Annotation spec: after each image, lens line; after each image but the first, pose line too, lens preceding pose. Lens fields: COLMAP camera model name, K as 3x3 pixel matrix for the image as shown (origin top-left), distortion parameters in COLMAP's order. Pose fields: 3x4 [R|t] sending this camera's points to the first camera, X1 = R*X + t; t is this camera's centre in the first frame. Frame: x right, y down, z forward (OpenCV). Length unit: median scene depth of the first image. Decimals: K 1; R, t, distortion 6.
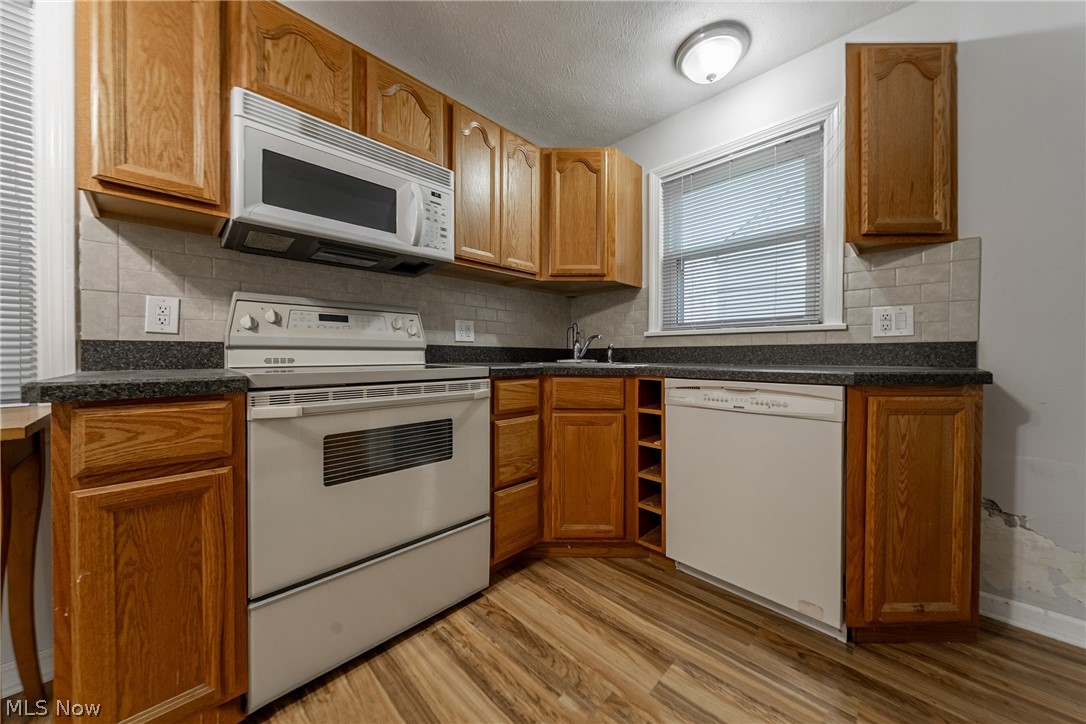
lens RADIAL K [[369.5, 0, 543.4], [0, 369.5, 358.1], [0, 0, 1]] dist [-0.001198, -0.000134]
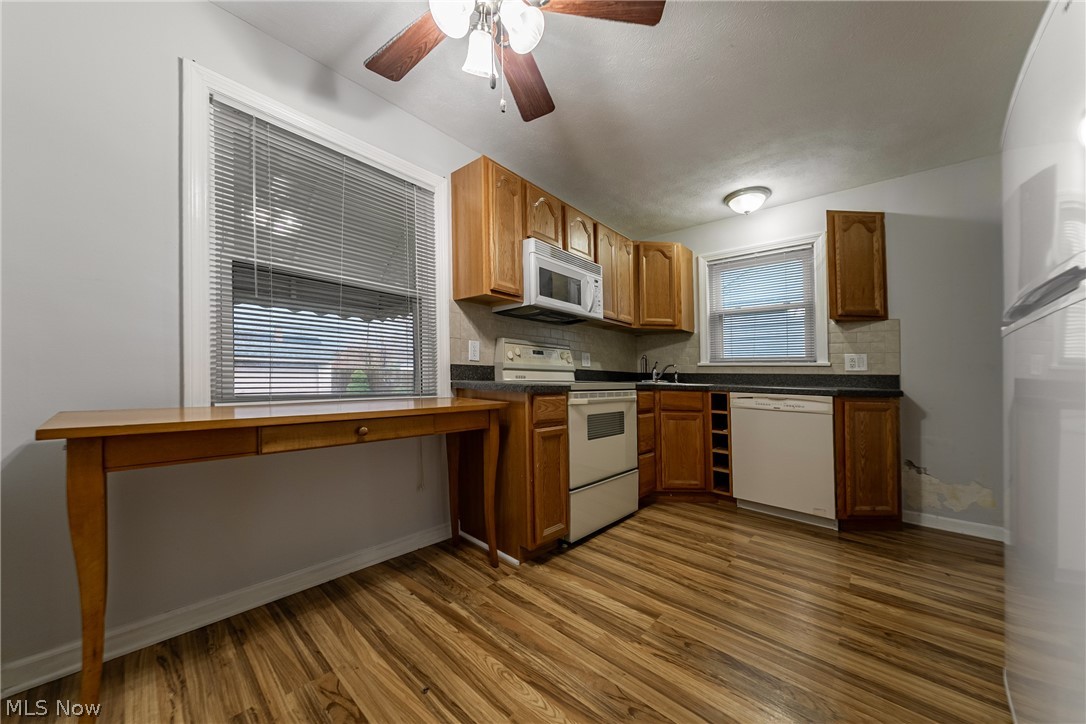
lens RADIAL K [[373.0, 0, 541.7], [0, 373.0, 354.0], [0, 0, 1]] dist [-0.001302, -0.000141]
pose [[0.998620, 0.025083, 0.046148, -0.675382], [-0.021938, 0.997481, -0.067452, 0.014092], [-0.047724, 0.066346, 0.996655, -0.747830]]
